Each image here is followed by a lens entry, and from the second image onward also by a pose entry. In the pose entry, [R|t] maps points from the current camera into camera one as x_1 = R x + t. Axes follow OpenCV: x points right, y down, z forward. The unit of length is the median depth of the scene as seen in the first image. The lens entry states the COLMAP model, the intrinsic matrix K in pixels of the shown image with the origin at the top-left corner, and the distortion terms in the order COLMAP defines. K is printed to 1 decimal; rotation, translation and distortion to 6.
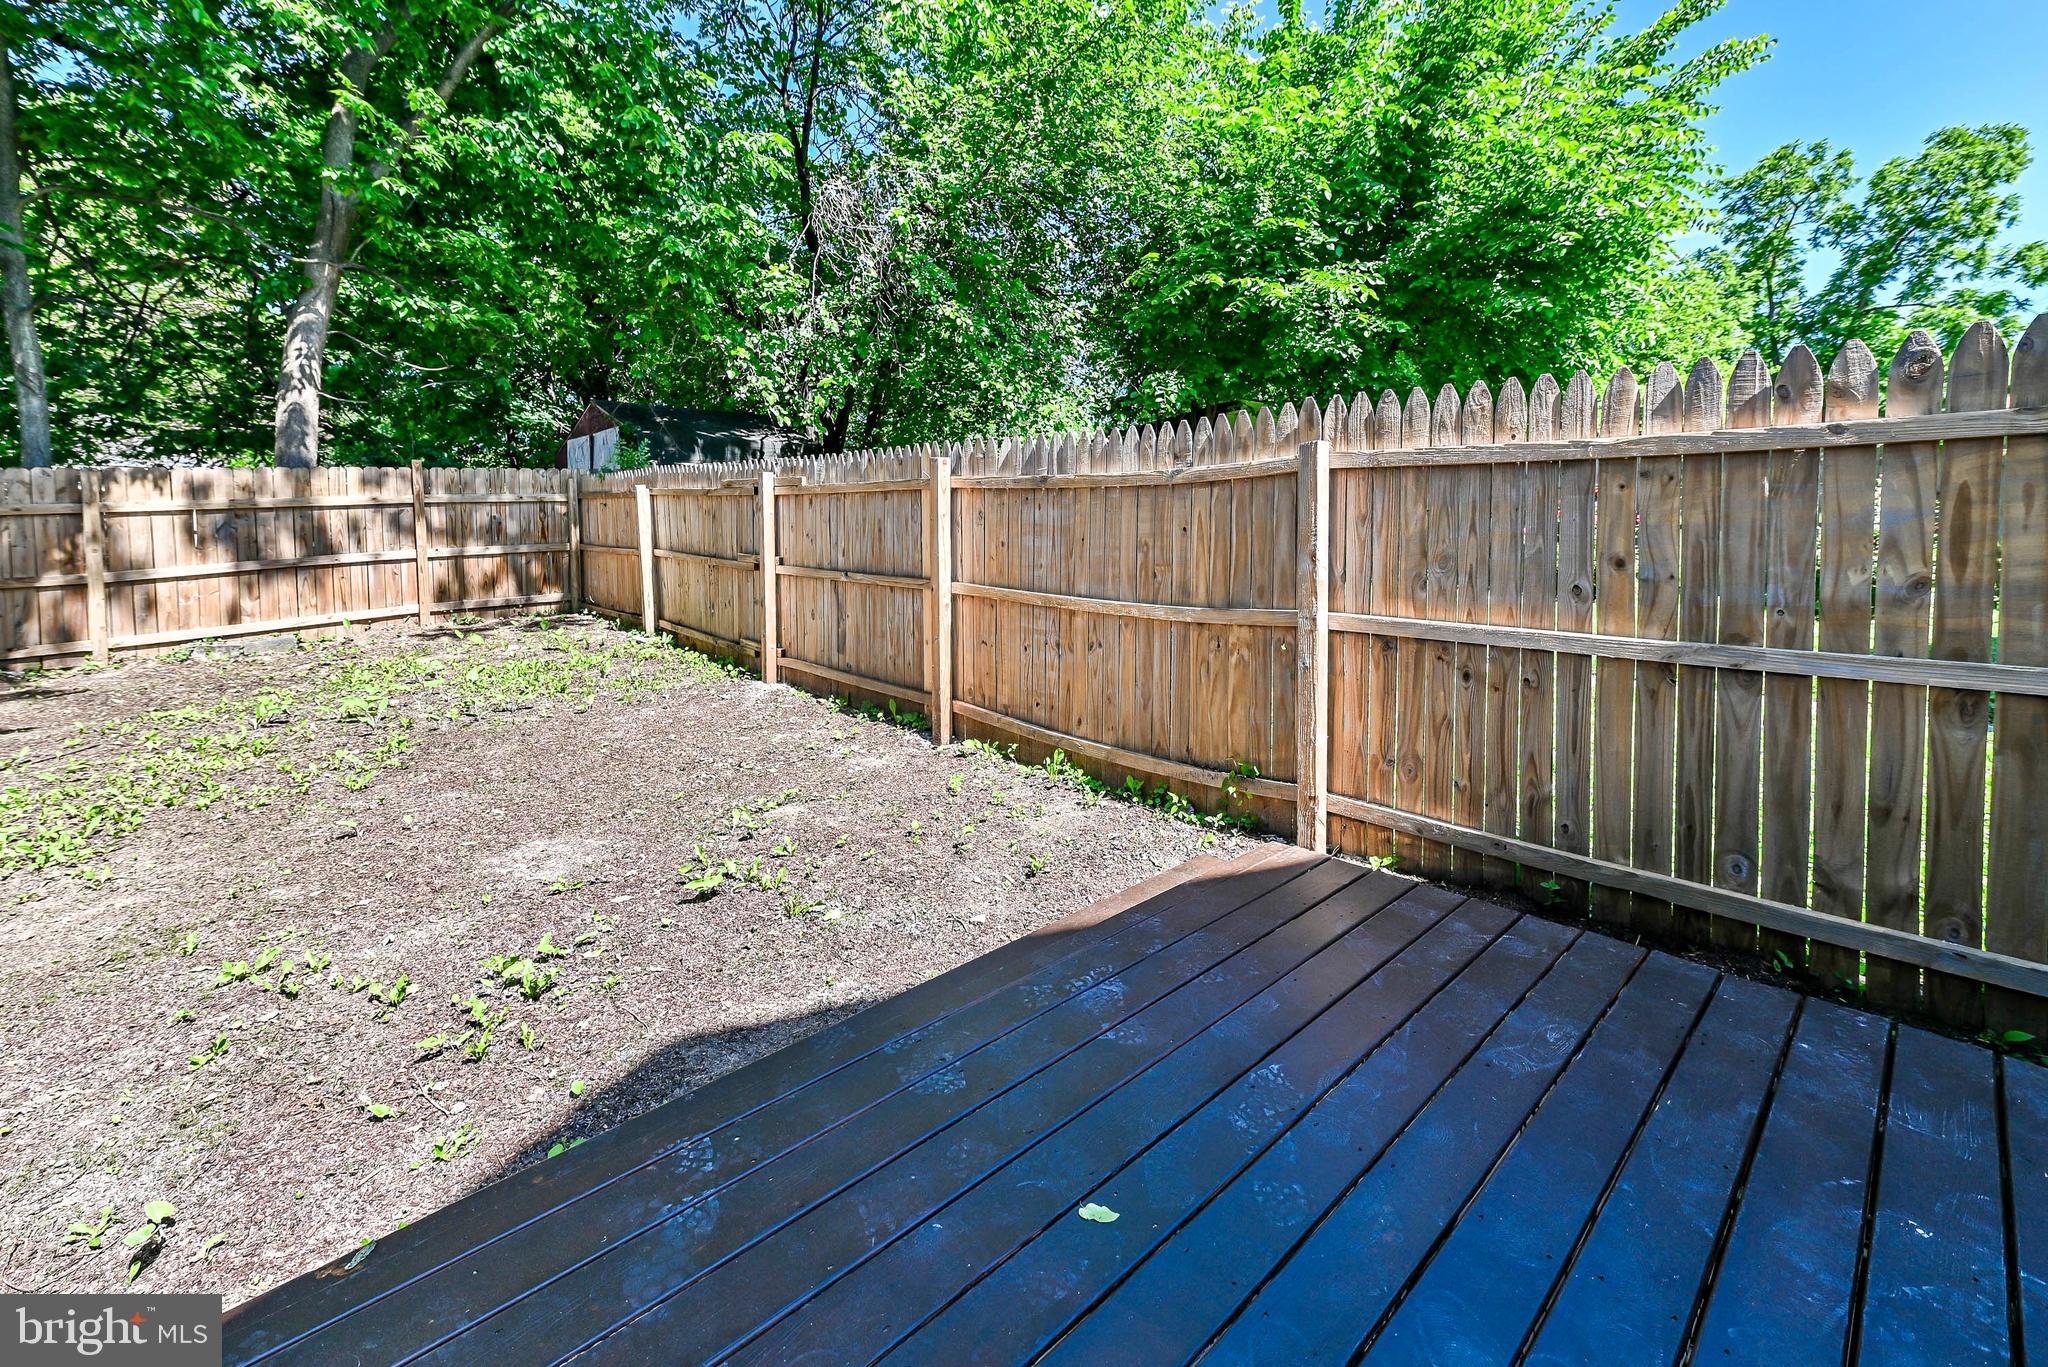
lens RADIAL K [[851.4, 0, 1022.9], [0, 851.4, 544.1], [0, 0, 1]] dist [0.012867, -0.000043]
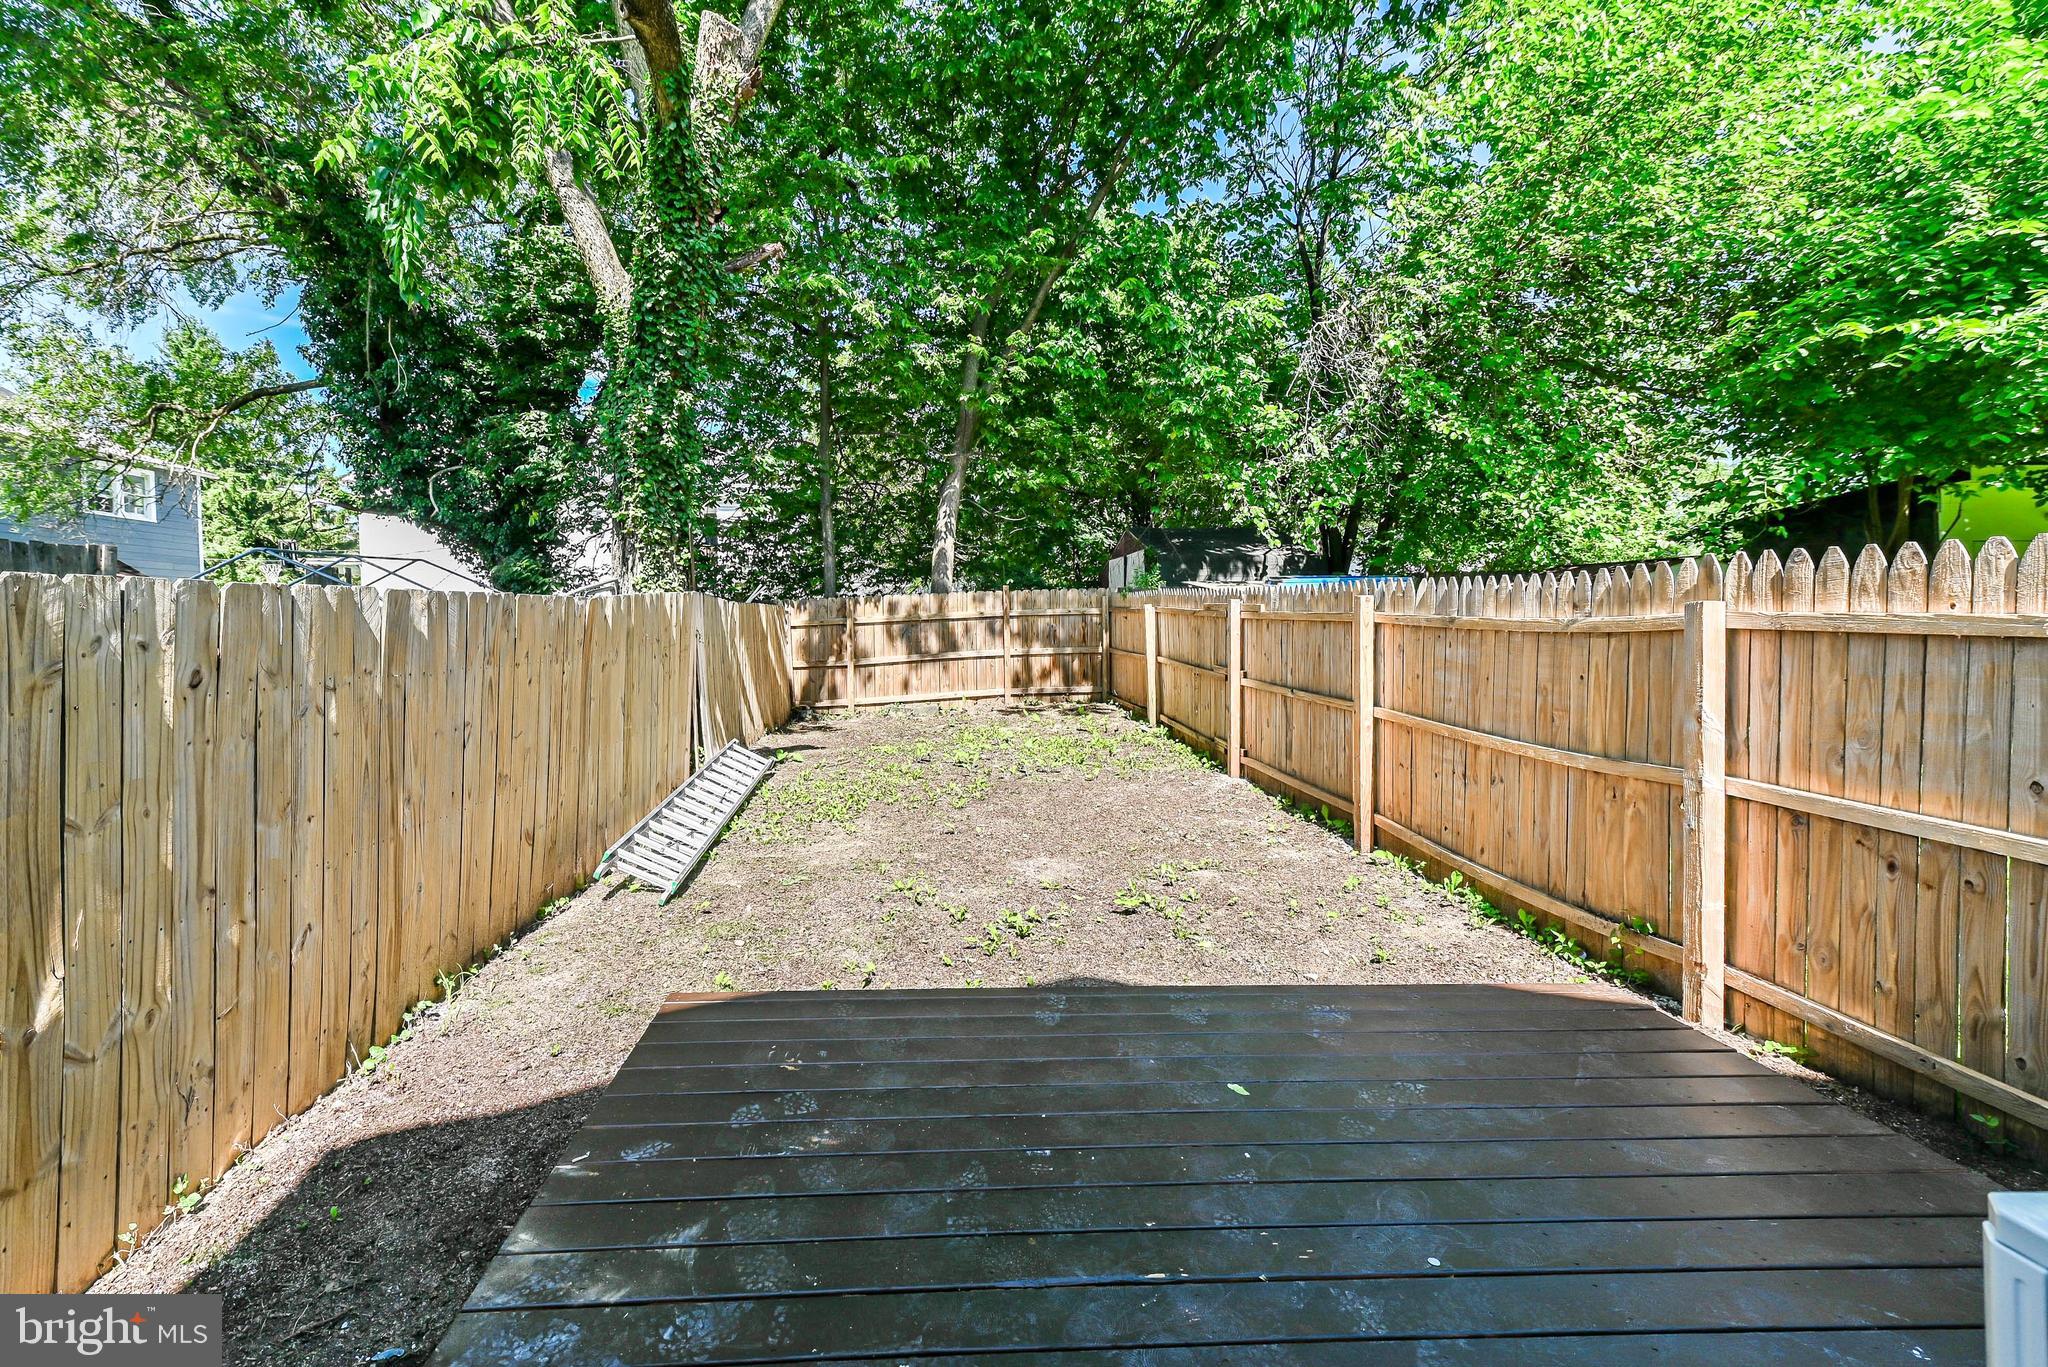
lens RADIAL K [[851.4, 0, 967.3], [0, 851.4, 609.9], [0, 0, 1]] dist [0.012867, -0.000043]
pose [[0.777946, 0.008005, -0.628280, 0.204543], [-0.027283, 0.999406, -0.021049, -0.044436], [0.627738, 0.033517, 0.777703, -0.208820]]
